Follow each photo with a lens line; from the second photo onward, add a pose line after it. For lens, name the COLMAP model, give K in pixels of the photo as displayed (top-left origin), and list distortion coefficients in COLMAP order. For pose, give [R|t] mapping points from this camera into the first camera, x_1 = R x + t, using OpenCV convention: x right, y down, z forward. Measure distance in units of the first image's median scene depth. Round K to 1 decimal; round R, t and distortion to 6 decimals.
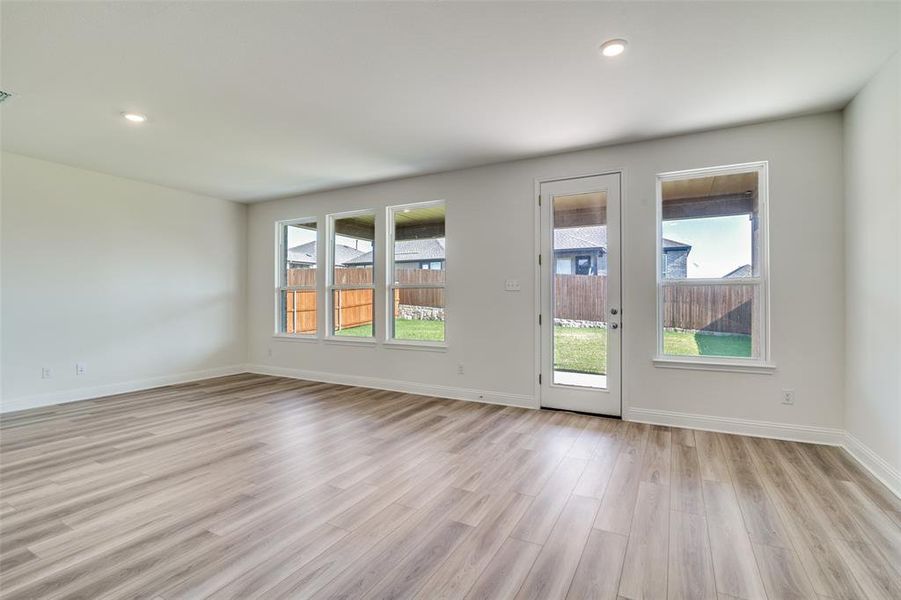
lens RADIAL K [[420.4, 0, 450.5], [0, 420.4, 300.0], [0, 0, 1]] dist [0.000434, -0.000372]
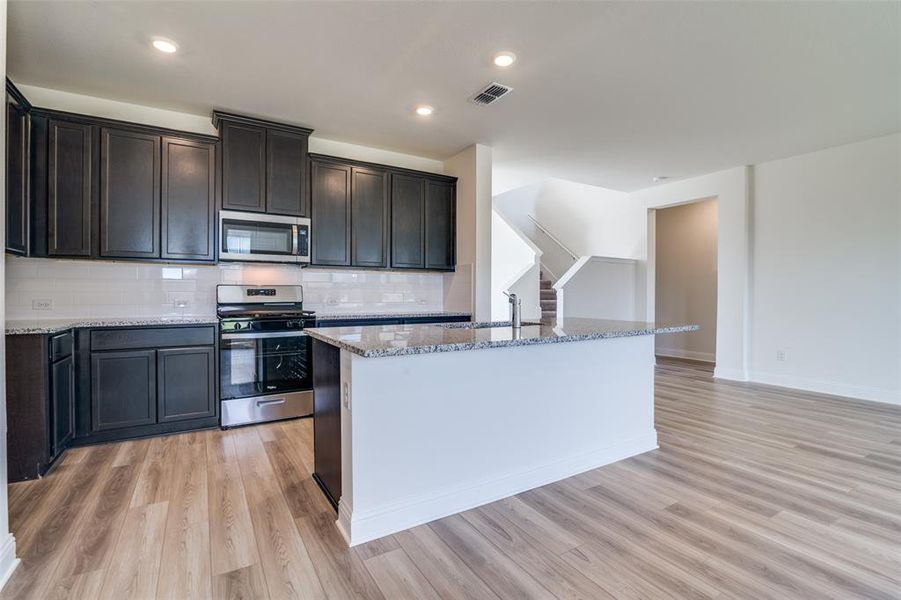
lens RADIAL K [[425.1, 0, 452.2], [0, 425.1, 287.0], [0, 0, 1]] dist [-0.004644, -0.001213]
pose [[-0.492743, -0.003268, -0.870169, 0.194179], [-0.002703, 0.999994, -0.002226, 0.007563], [0.870171, 0.001255, -0.492749, 0.410479]]
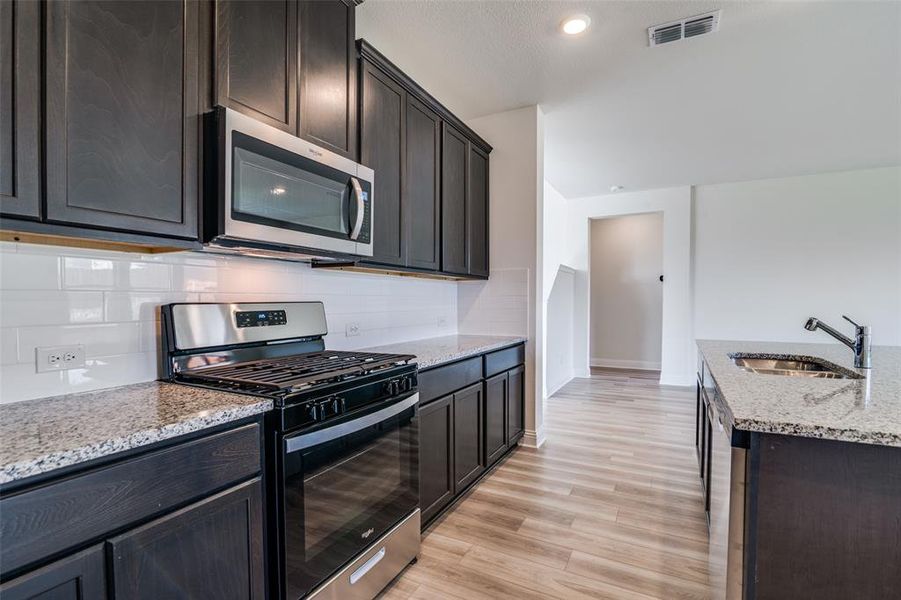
lens RADIAL K [[421.9, 0, 450.5], [0, 421.9, 300.0], [0, 0, 1]] dist [-0.020192, -0.000314]
pose [[-0.002867, 0.007178, -0.999970, -0.014138], [0.001404, 0.999973, 0.007174, -0.003770], [0.999995, -0.001383, -0.002877, -0.293771]]
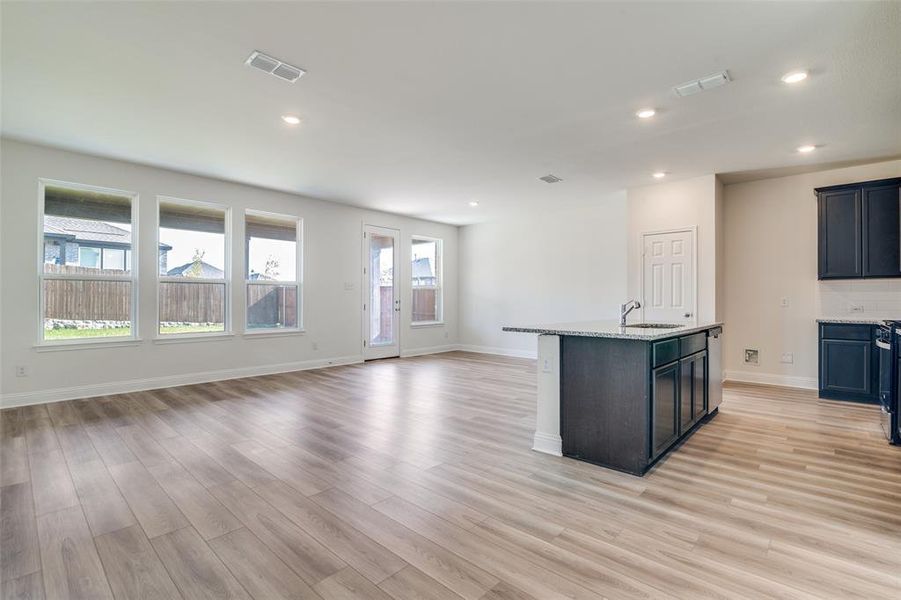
lens RADIAL K [[414.6, 0, 450.5], [0, 414.6, 300.0], [0, 0, 1]] dist [-0.016464, 0.000316]
pose [[0.260627, -0.002201, 0.965437, -1.503246], [0.000707, 0.999998, 0.002089, 0.015926], [-0.965439, 0.000138, 0.260628, 0.296977]]
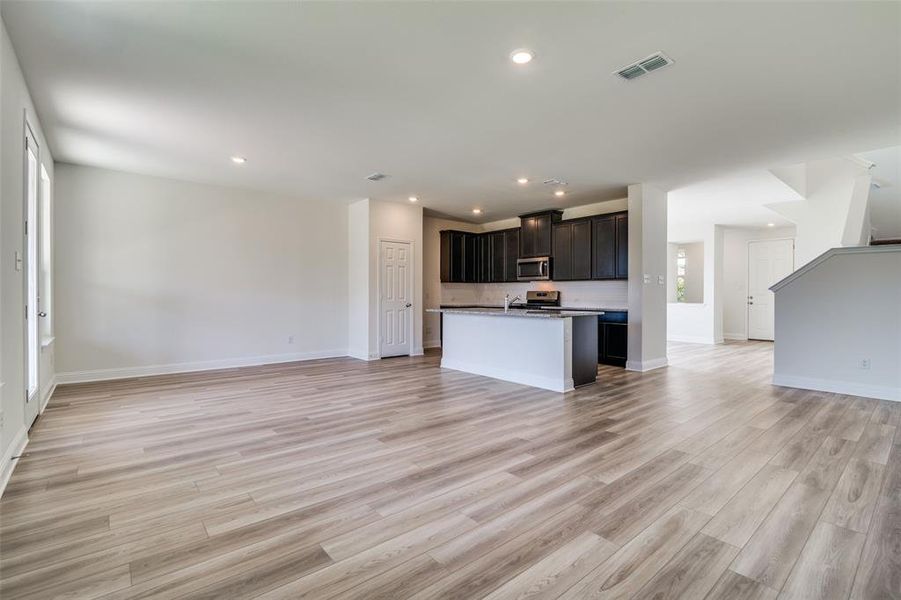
lens RADIAL K [[421.9, 0, 450.5], [0, 421.9, 300.0], [0, 0, 1]] dist [-0.020192, -0.000314]
pose [[-0.927878, -0.008194, 0.372795, -0.838510], [-0.003074, 0.999893, 0.014326, 0.016706], [-0.372872, 0.012146, -0.927803, 1.621744]]
